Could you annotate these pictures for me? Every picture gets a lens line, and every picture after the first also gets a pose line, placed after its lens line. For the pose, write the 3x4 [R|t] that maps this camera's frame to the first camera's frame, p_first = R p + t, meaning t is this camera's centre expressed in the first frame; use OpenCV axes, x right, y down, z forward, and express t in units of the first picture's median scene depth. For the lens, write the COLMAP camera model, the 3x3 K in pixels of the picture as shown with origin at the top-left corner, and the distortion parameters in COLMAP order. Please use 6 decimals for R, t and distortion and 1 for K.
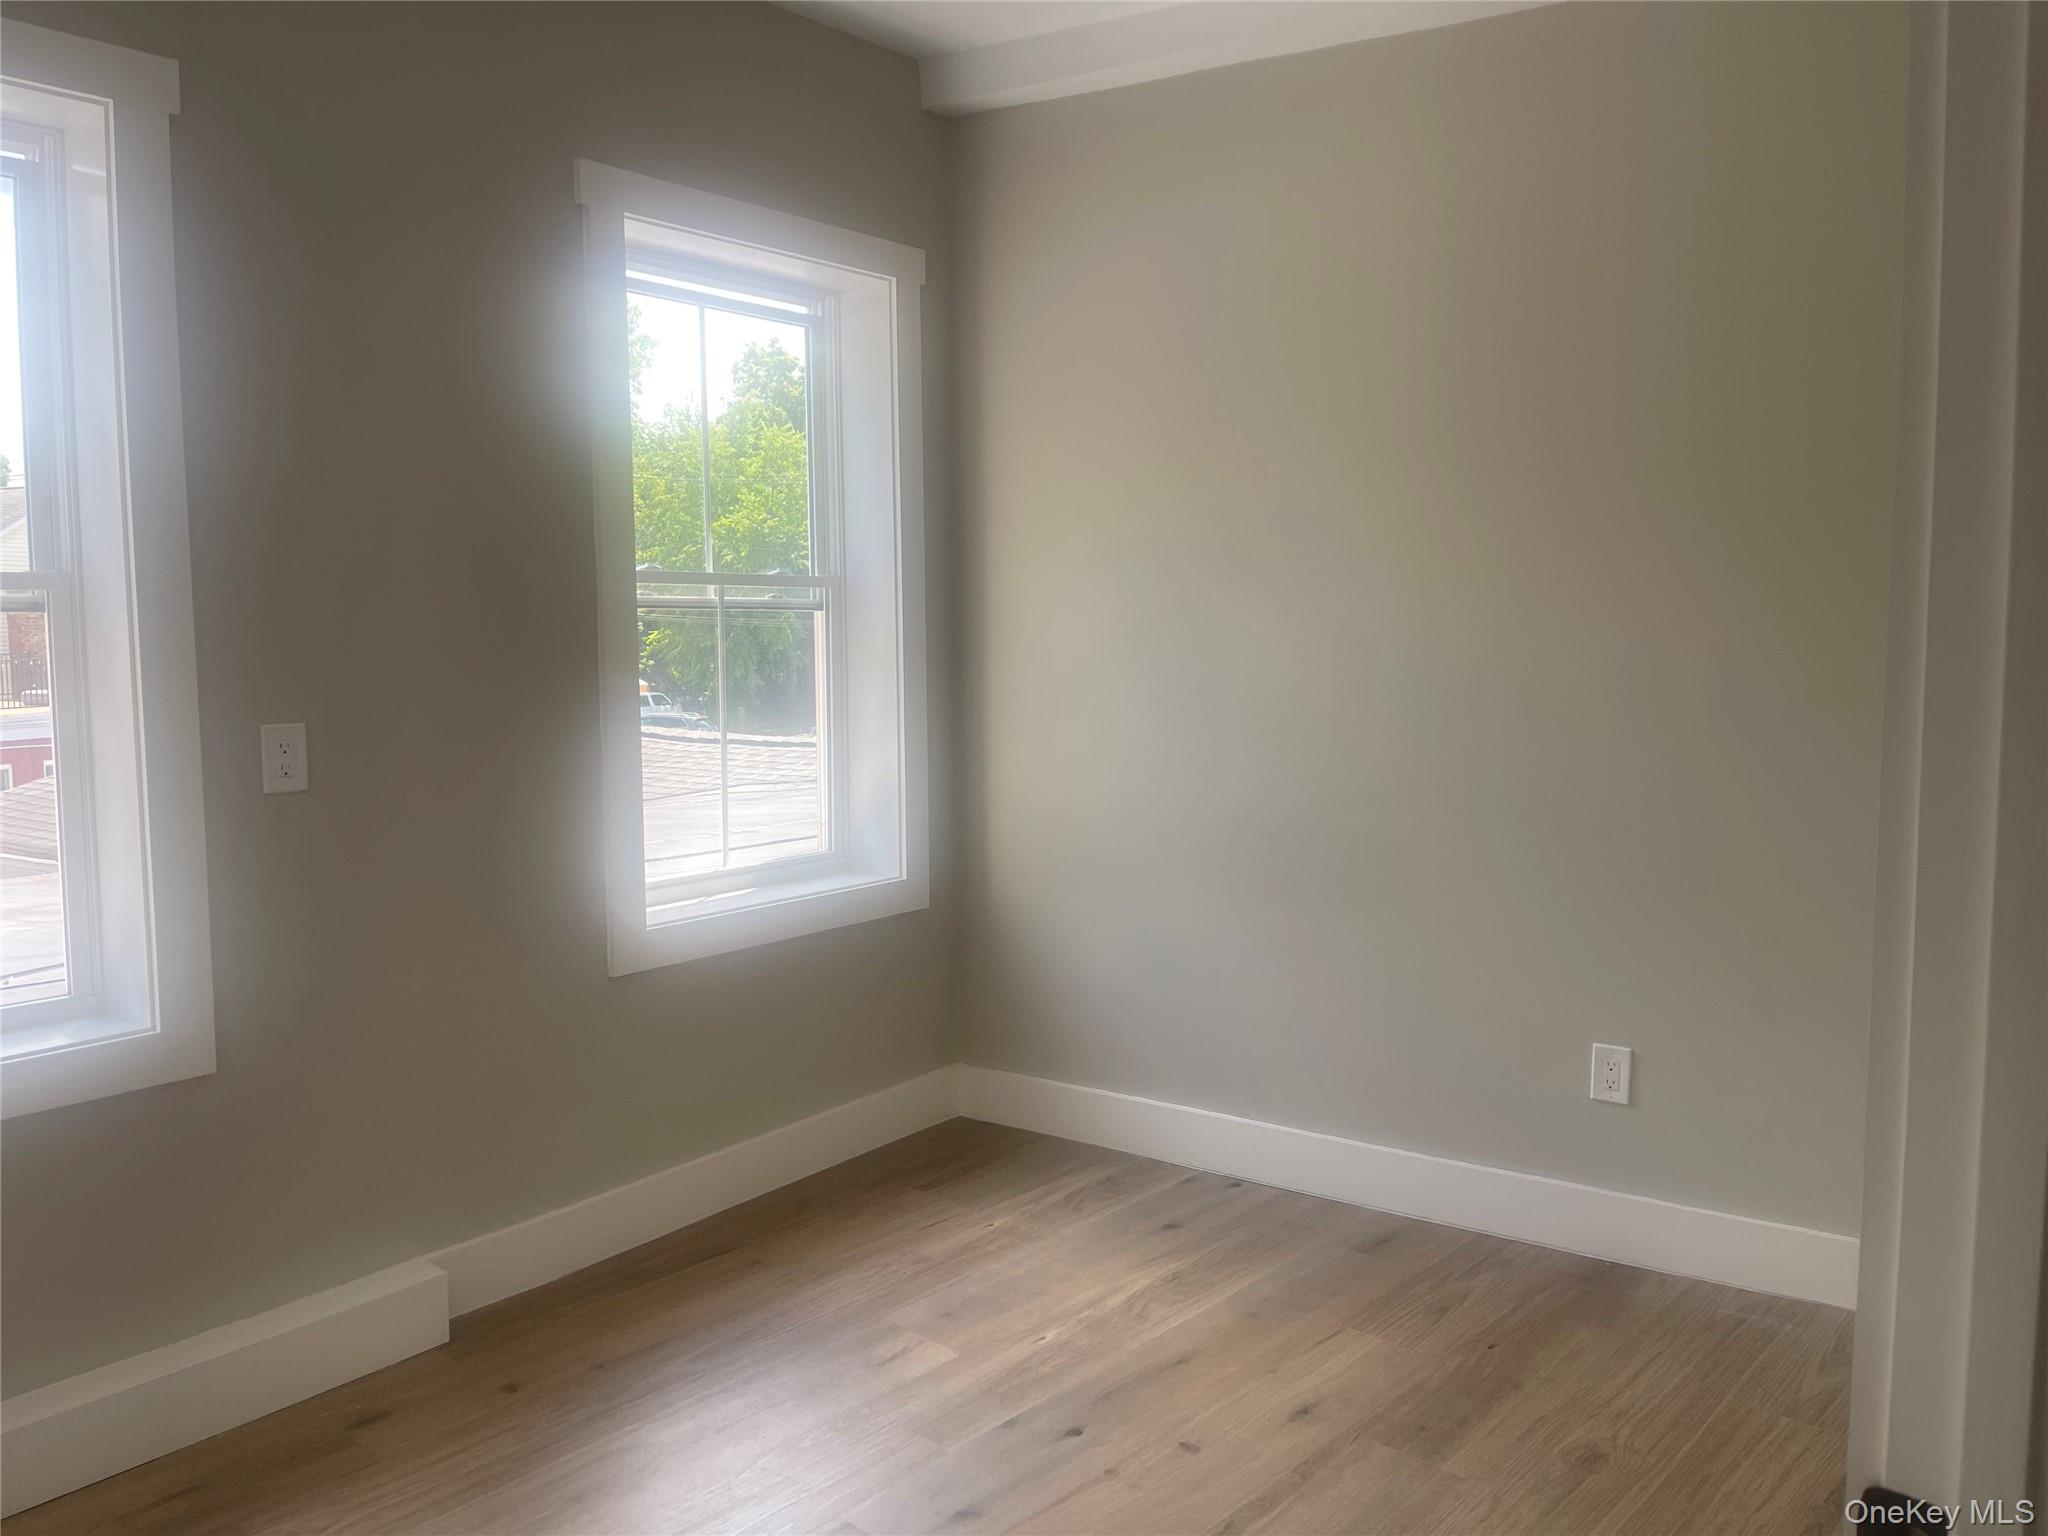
lens RADIAL K [[1561.8, 0, 1024.0], [0, 1561.8, 768.0], [0, 0, 1]] dist [0.089303, -0.112888]
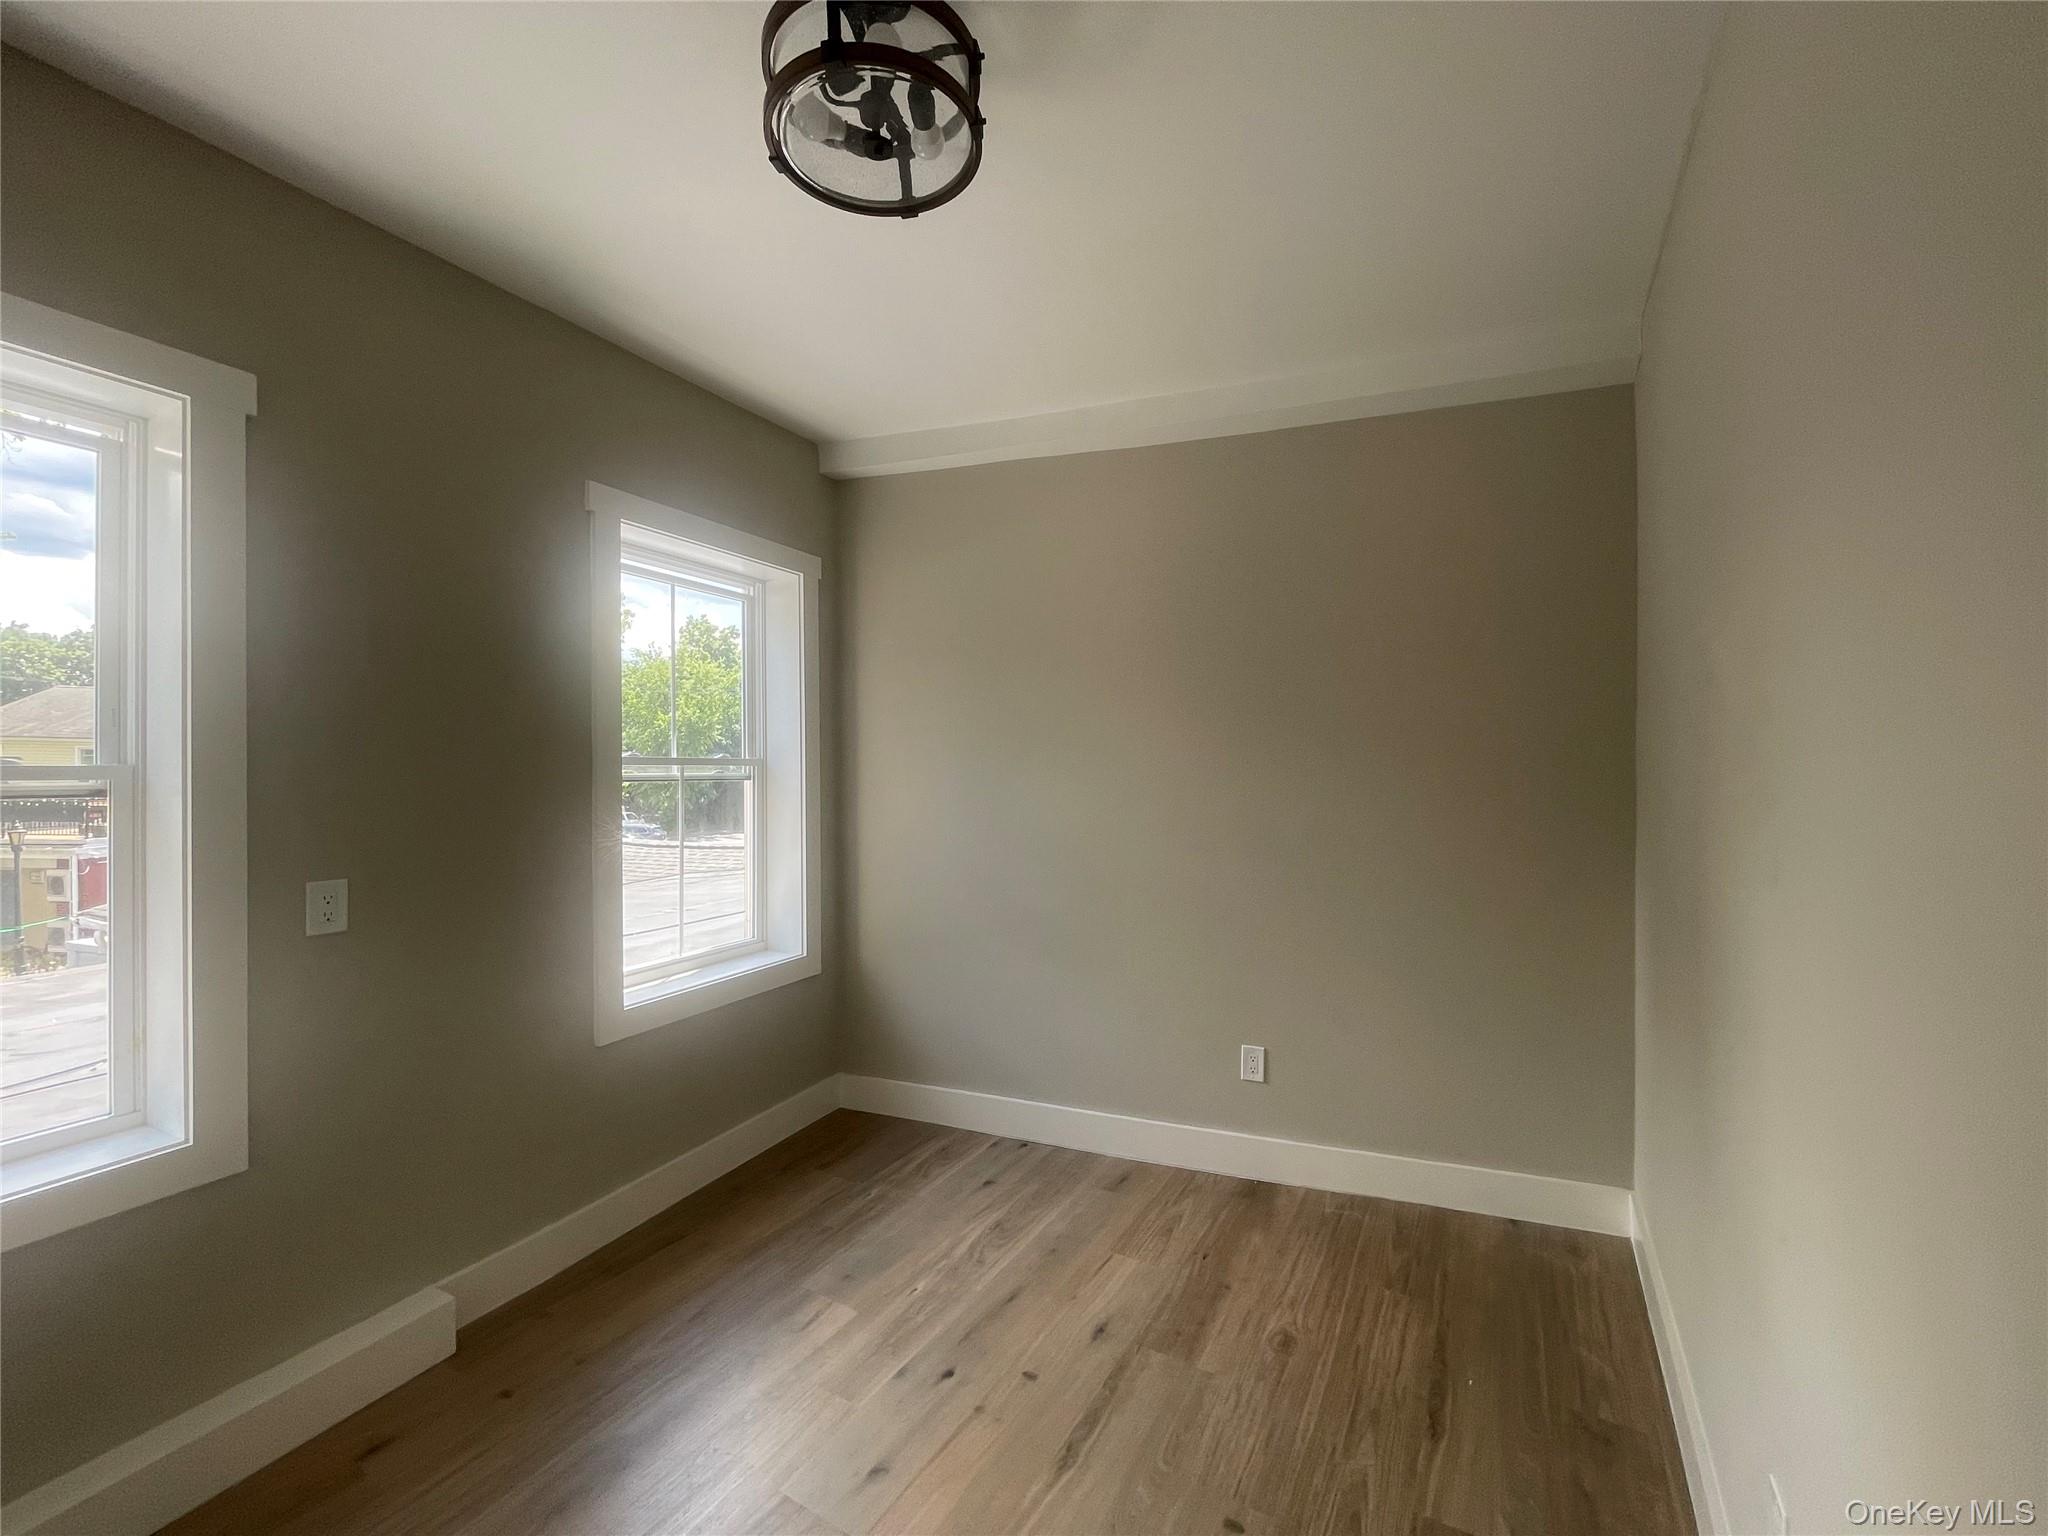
lens RADIAL K [[827.6, 0, 1024.7], [0, 827.6, 772.4], [0, 0, 1]] dist [0.000374, -0.000140]
pose [[0.976601, -0.000039, 0.215059, -0.051840], [0.019526, 0.995886, -0.088486, -0.040267], [-0.214170, 0.090615, 0.972584, 0.191726]]
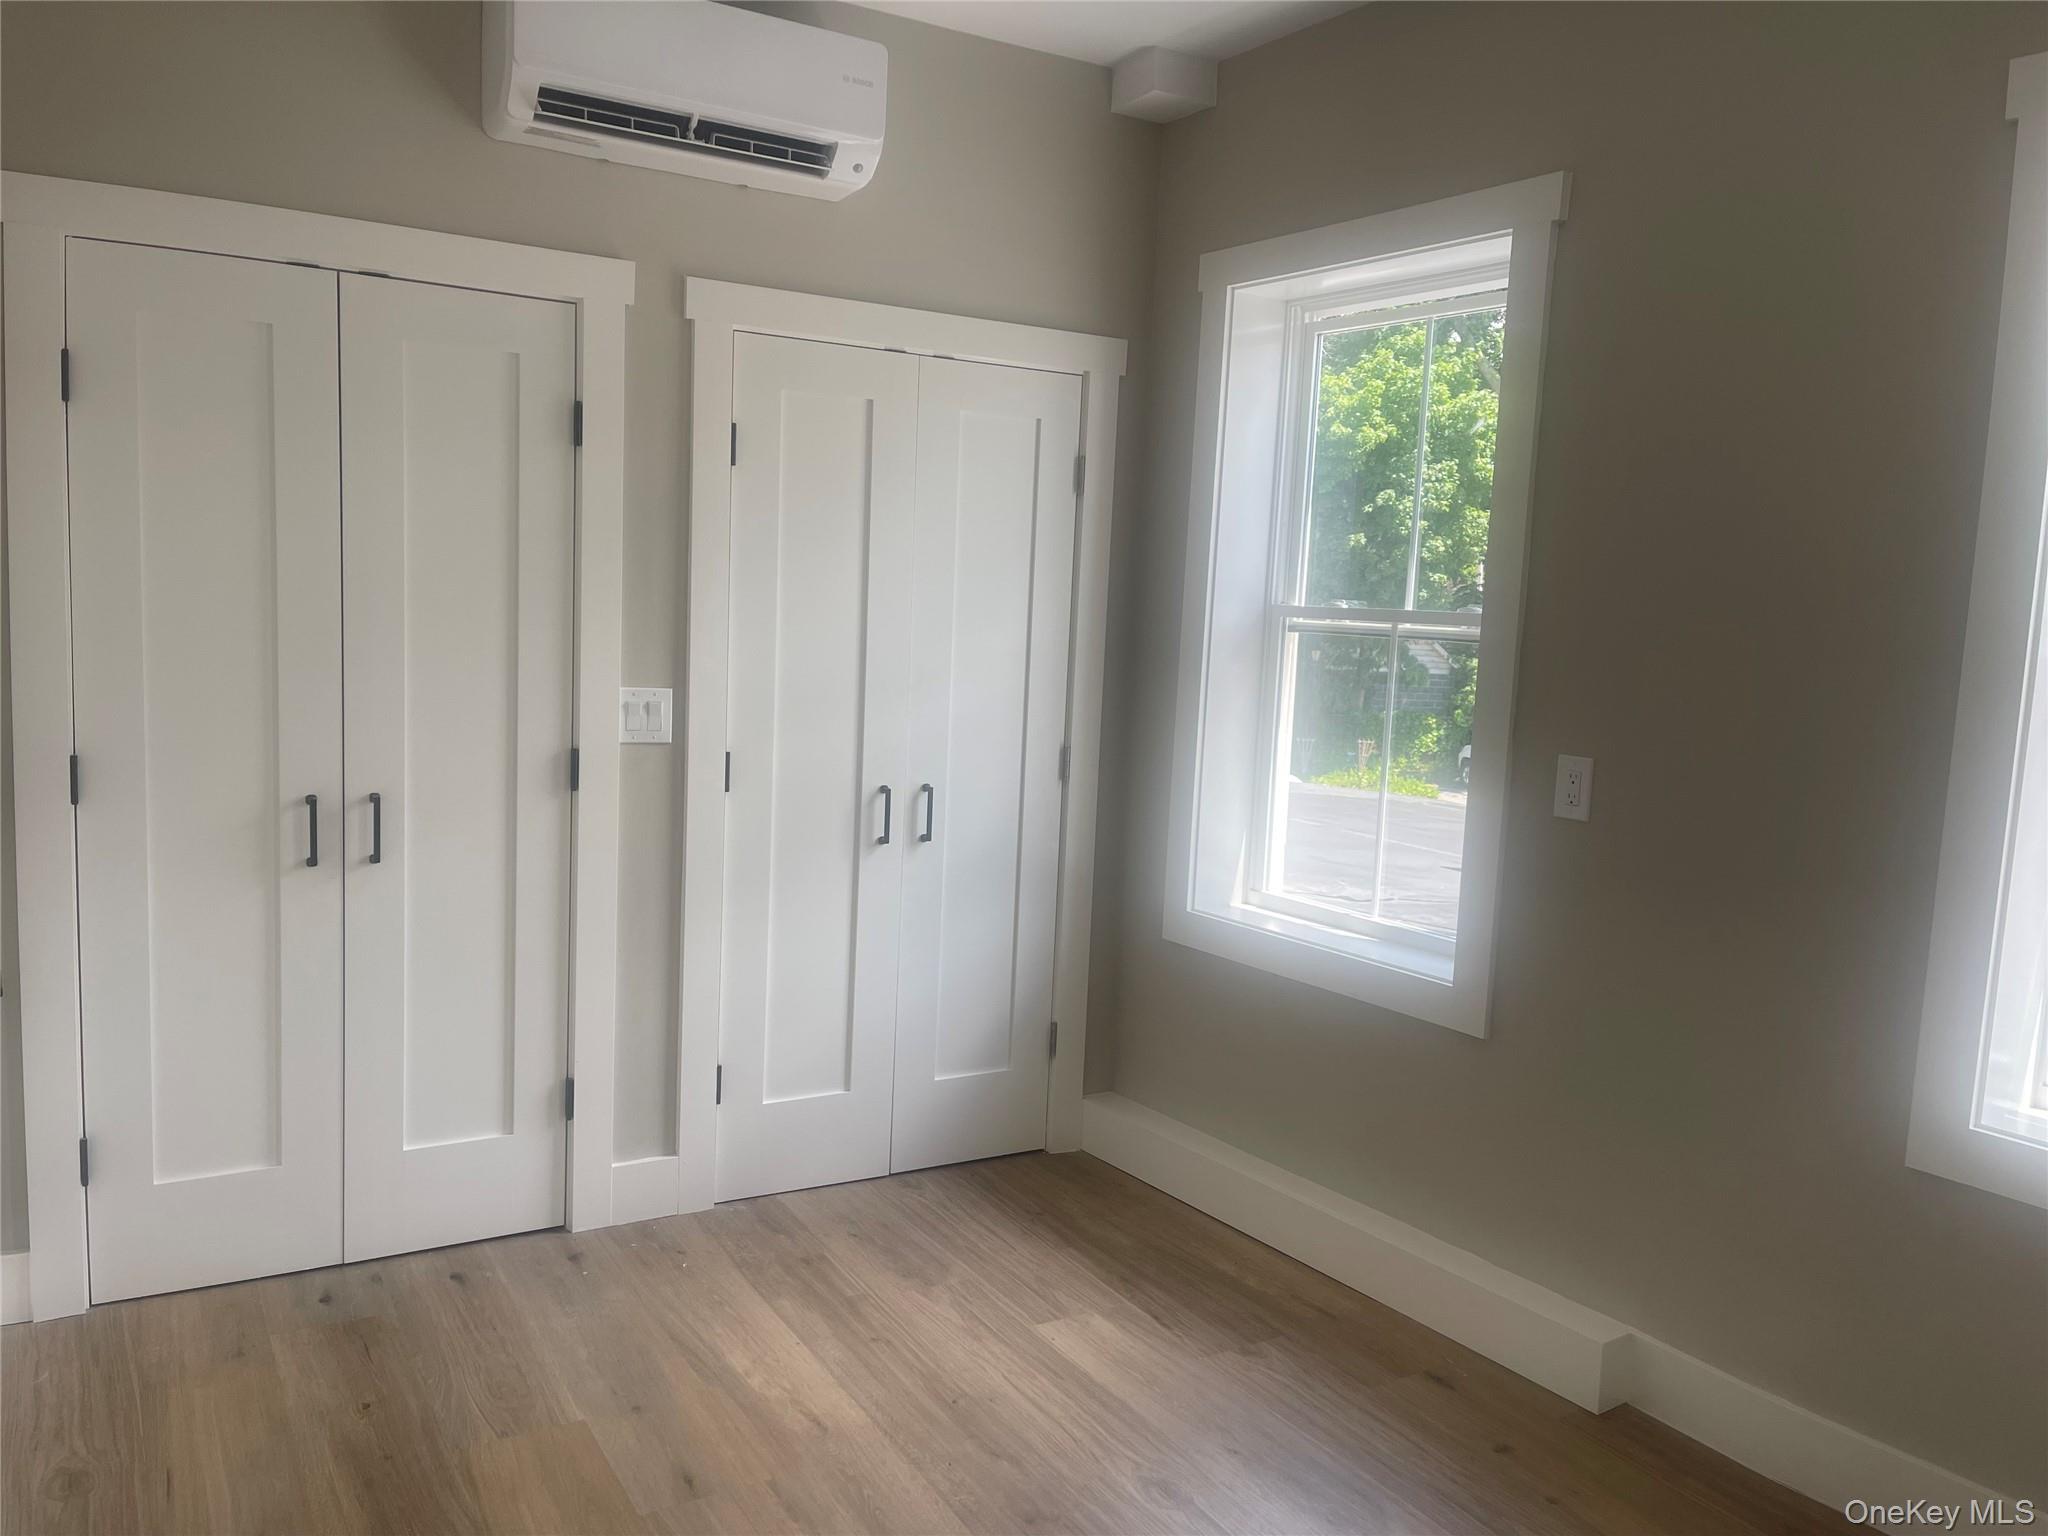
lens RADIAL K [[1486.6, 0, 1024.0], [0, 1486.6, 768.0], [0, 0, 1]] dist [0.075624, -0.092417]
pose [[-0.270881, 0.100324, -0.957371, 0.547998], [-0.134841, 0.980794, 0.140931, -0.101346], [0.953122, 0.167269, -0.252151, 0.805577]]
